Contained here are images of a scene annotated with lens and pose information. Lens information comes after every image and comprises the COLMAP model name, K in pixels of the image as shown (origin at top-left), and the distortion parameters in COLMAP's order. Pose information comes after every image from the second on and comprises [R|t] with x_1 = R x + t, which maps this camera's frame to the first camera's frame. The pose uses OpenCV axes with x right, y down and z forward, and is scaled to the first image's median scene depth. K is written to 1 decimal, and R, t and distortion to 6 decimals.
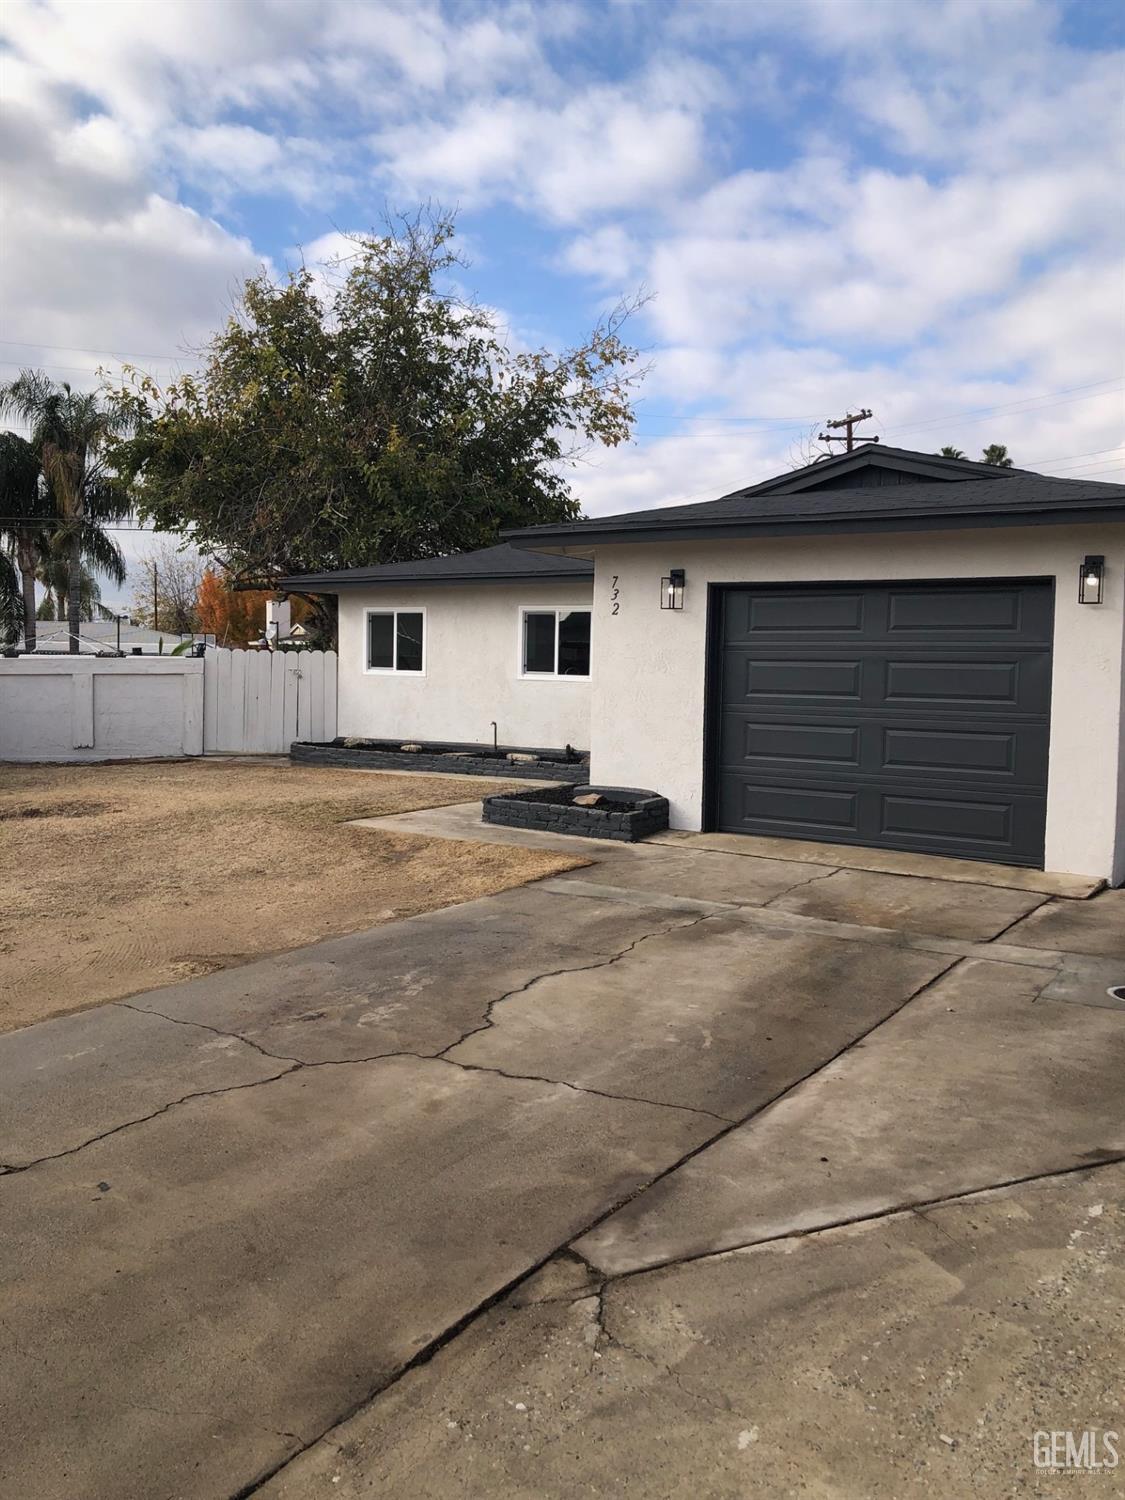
lens RADIAL K [[1216.0, 0, 562.5], [0, 1216.0, 750.0], [0, 0, 1]] dist [0.003614, -0.069407]
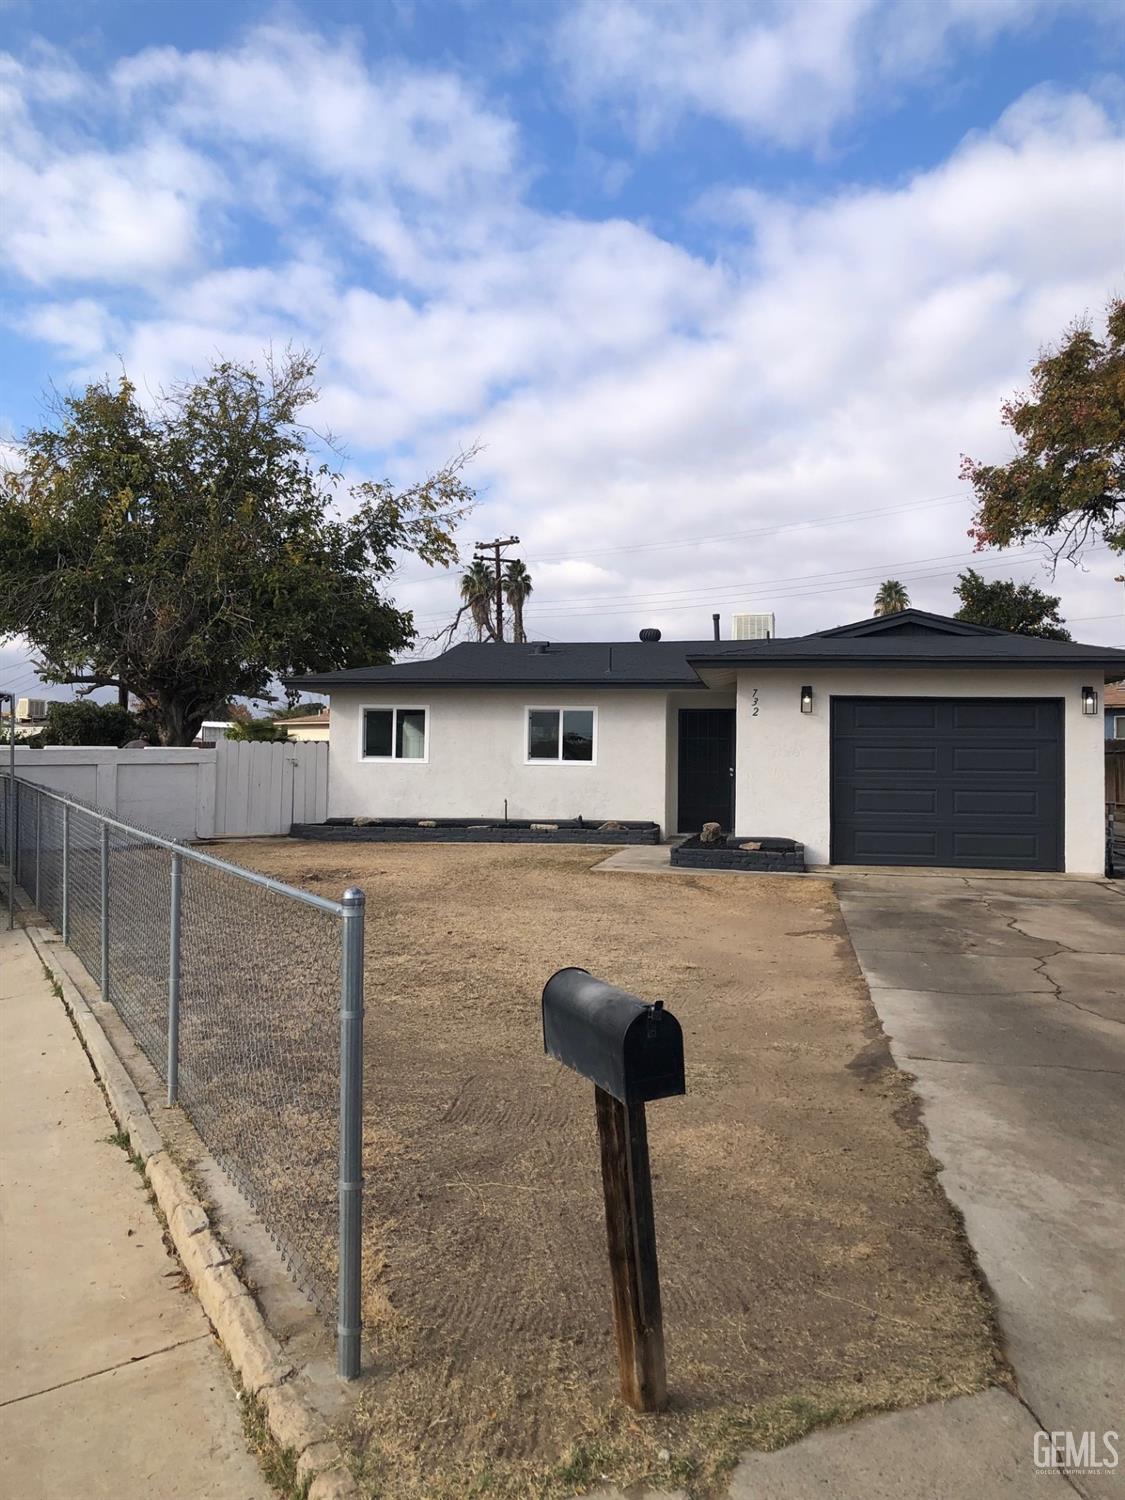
lens RADIAL K [[1239.7, 0, 562.5], [0, 1239.7, 750.0], [0, 0, 1]] dist [0.065561, -0.002134]
pose [[0.898704, 0.000669, 0.438555, -1.176524], [0.033774, 0.996924, -0.070731, 0.036451], [-0.437253, 0.078378, 0.895917, -0.311785]]
